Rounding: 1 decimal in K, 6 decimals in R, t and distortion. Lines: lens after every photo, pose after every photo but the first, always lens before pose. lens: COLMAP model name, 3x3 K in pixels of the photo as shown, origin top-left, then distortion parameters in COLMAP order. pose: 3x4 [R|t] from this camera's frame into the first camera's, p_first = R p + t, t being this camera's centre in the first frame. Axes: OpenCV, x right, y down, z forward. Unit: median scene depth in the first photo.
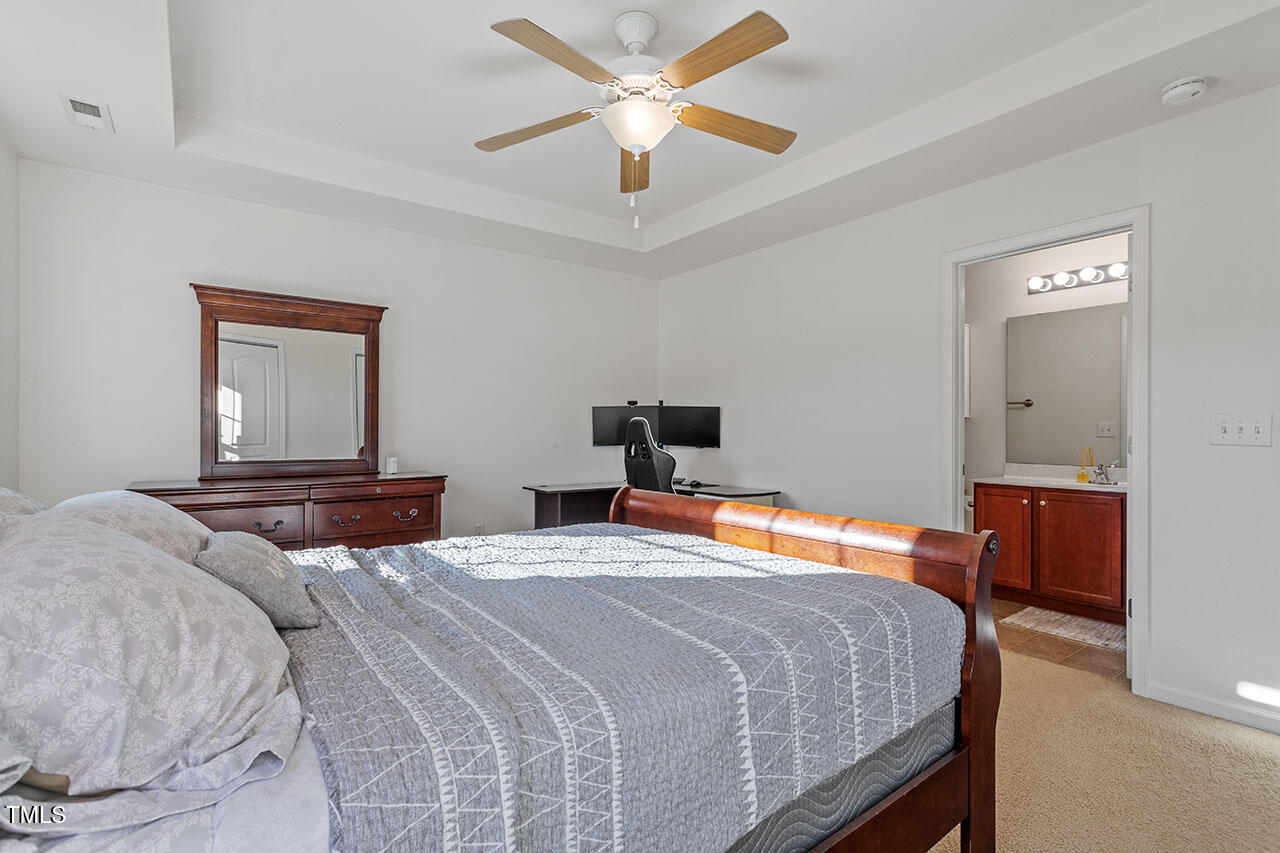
lens RADIAL K [[611.2, 0, 633.5], [0, 611.2, 430.4], [0, 0, 1]] dist [-0.001471, -0.000198]
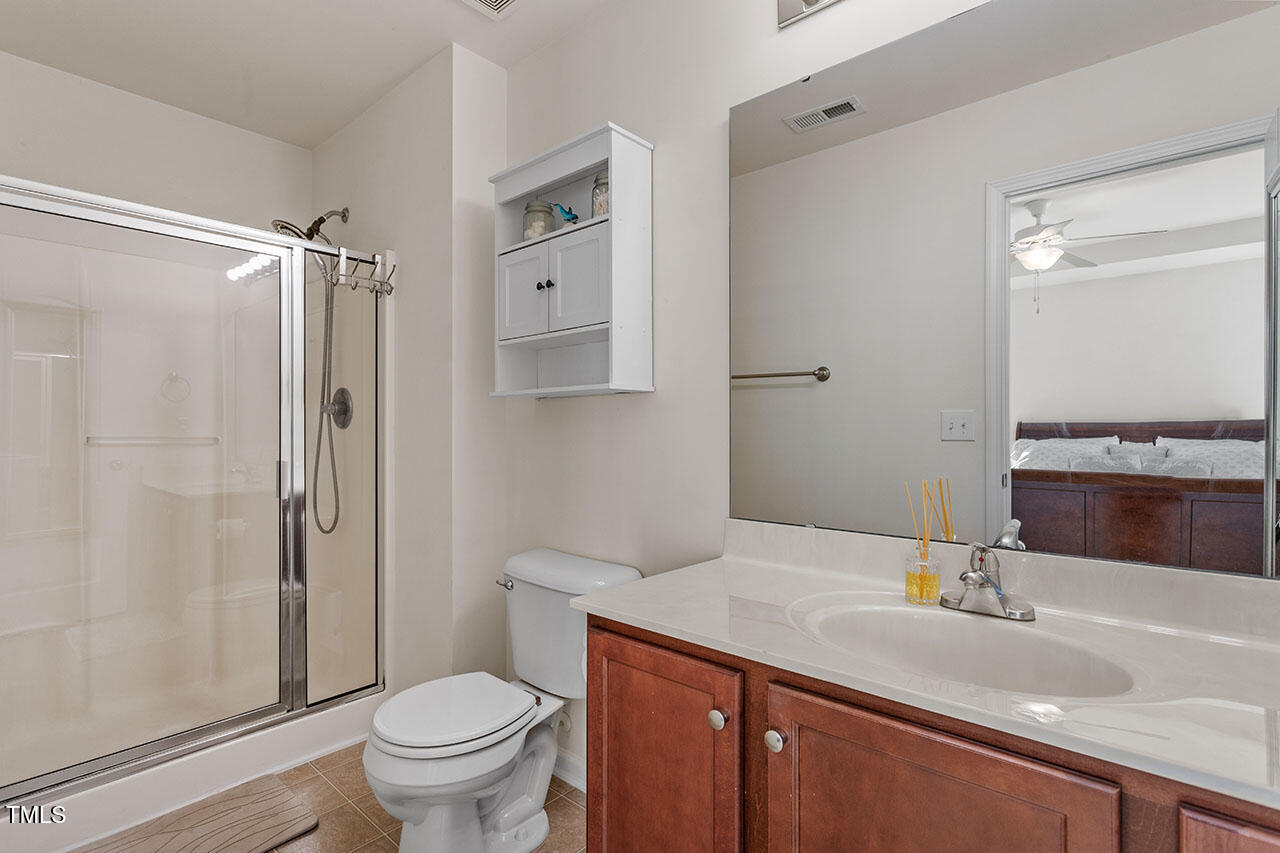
lens RADIAL K [[611.2, 0, 633.5], [0, 611.2, 430.4], [0, 0, 1]] dist [-0.001471, -0.000198]
pose [[0.978676, -0.004986, 0.205348, 0.551729], [0.004551, 0.999986, 0.002593, 0.000438], [-0.205358, -0.001604, 0.978686, 0.758930]]
